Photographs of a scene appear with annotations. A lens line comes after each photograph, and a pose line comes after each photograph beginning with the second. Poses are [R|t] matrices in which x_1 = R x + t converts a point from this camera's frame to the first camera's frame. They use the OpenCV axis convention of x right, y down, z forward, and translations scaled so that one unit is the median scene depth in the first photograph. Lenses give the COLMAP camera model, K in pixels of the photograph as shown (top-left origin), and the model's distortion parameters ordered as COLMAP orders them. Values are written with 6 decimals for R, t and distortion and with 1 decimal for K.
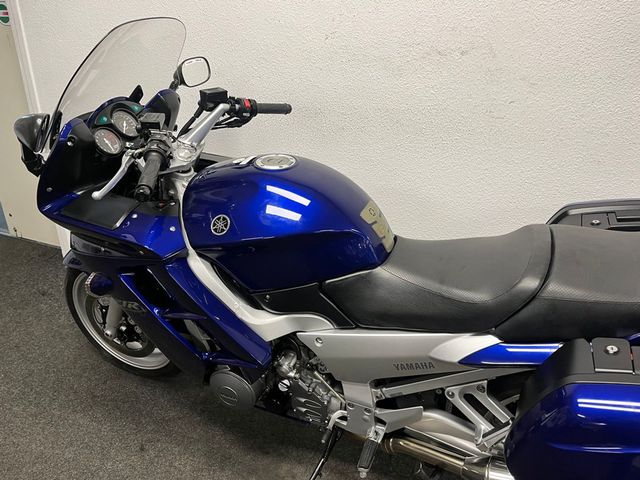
lens RADIAL K [[478.4, 0, 320.0], [0, 478.4, 240.0], [0, 0, 1]] dist [0.072487, -0.127712]
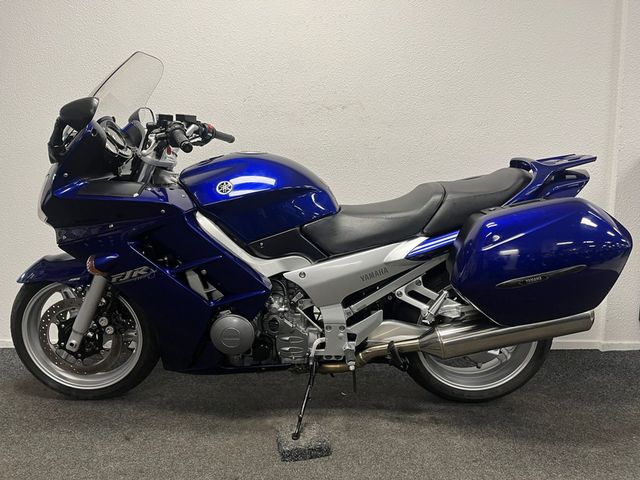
lens RADIAL K [[478.4, 0, 320.0], [0, 478.4, 240.0], [0, 0, 1]] dist [0.072487, -0.127712]
pose [[0.926480, -0.065489, 0.370601, -0.410414], [0.168356, 0.952837, -0.252503, 0.429925], [-0.336586, 0.296332, 0.893810, -0.211820]]
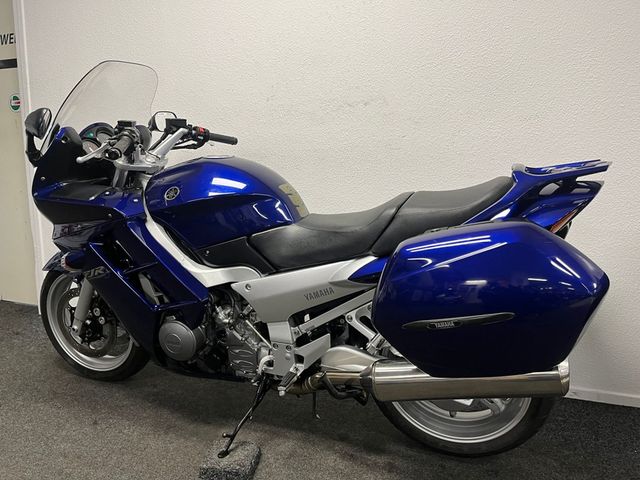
lens RADIAL K [[478.4, 0, 320.0], [0, 478.4, 240.0], [0, 0, 1]] dist [0.072487, -0.127712]
pose [[0.999163, -0.013533, 0.038600, 0.130313], [0.023374, 0.963333, -0.267290, 0.402730], [-0.033567, 0.267968, 0.962843, -0.231283]]
